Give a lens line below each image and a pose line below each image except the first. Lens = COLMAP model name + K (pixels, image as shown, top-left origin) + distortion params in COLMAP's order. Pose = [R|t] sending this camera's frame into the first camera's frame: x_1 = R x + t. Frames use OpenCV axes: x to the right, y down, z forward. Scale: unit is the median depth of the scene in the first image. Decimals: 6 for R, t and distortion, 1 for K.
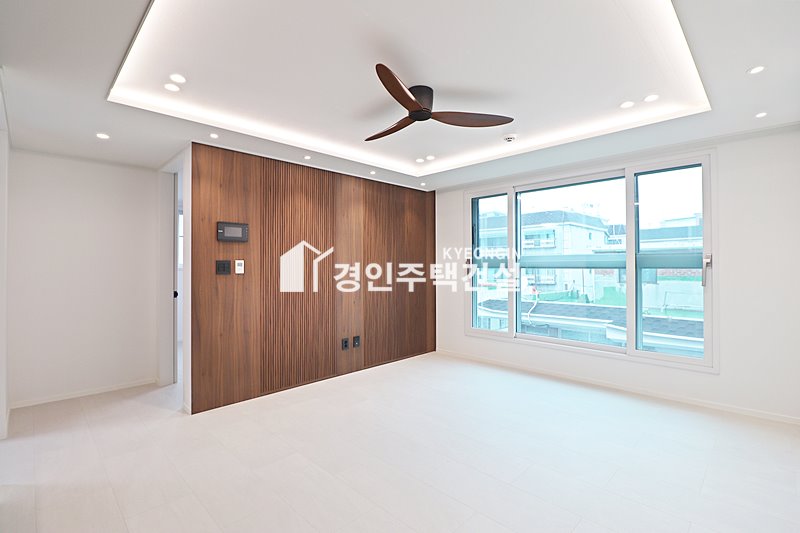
lens RADIAL K [[370.8, 0, 401.4], [0, 370.8, 260.0], [0, 0, 1]] dist [0.001093, -0.014517]
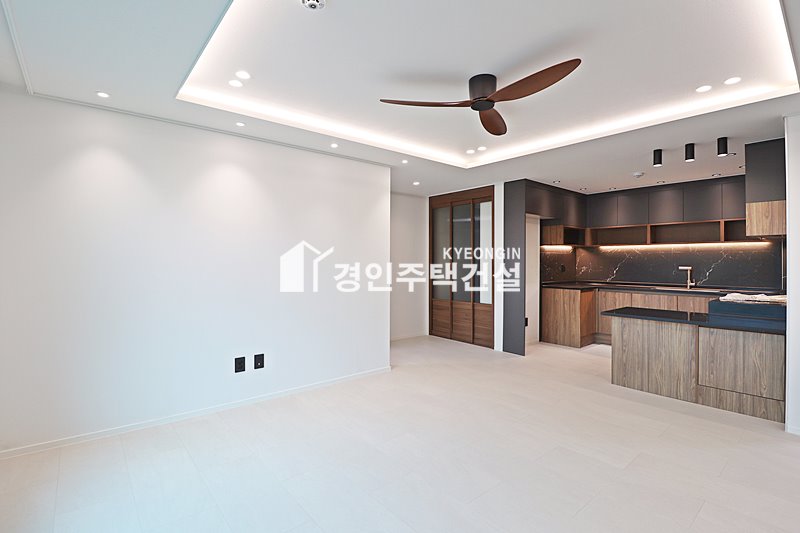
lens RADIAL K [[379.7, 0, 399.5], [0, 379.7, 260.1], [0, 0, 1]] dist [0.002632, -0.015294]
pose [[-0.995981, 0.002776, 0.089522, 0.128760], [0.001311, 0.999864, -0.016424, 0.022608], [-0.089556, -0.016240, -0.995849, 1.448797]]
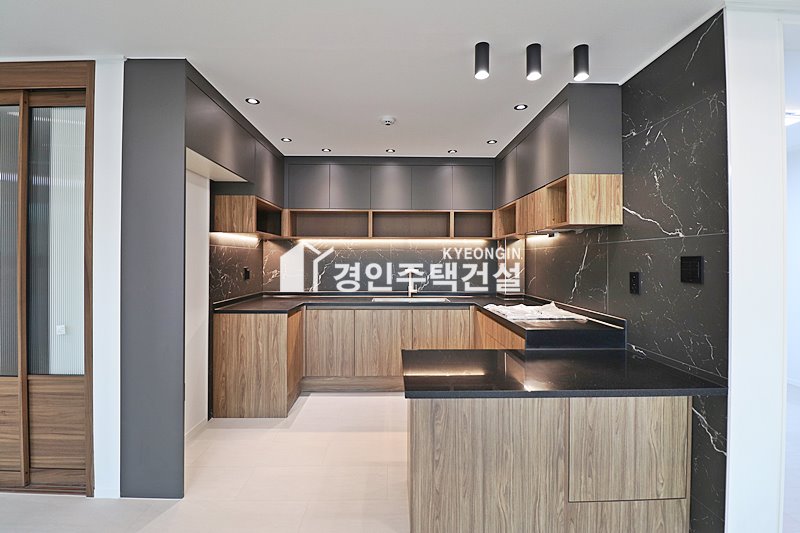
lens RADIAL K [[370.8, 0, 401.4], [0, 370.8, 260.0], [0, 0, 1]] dist [0.001093, -0.014517]
pose [[-0.690986, 0.001793, -0.722866, -0.040550], [0.010798, 0.999911, -0.007842, 0.006414], [0.722787, -0.013224, -0.690944, 0.585212]]
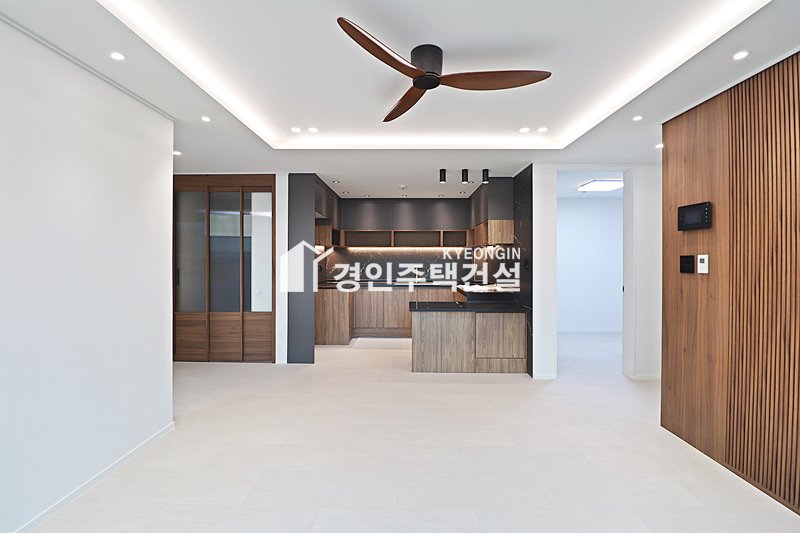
lens RADIAL K [[370.8, 0, 401.4], [0, 370.8, 260.0], [0, 0, 1]] dist [0.001093, -0.014517]
pose [[-0.720277, 0.003337, -0.693678, 0.480461], [0.011330, 0.999912, -0.006954, 0.009263], [0.693594, -0.012868, -0.720251, 1.122696]]
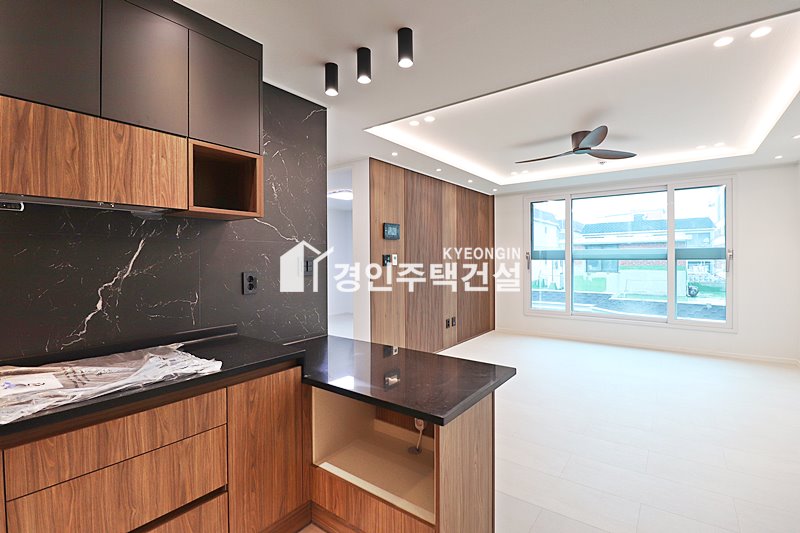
lens RADIAL K [[370.8, 0, 401.4], [0, 370.8, 260.0], [0, 0, 1]] dist [0.001093, -0.014517]
pose [[0.989973, -0.004979, 0.141172, -0.593895], [0.001914, 0.999760, 0.021839, -0.007594], [-0.141247, -0.021350, 0.989744, -0.210874]]
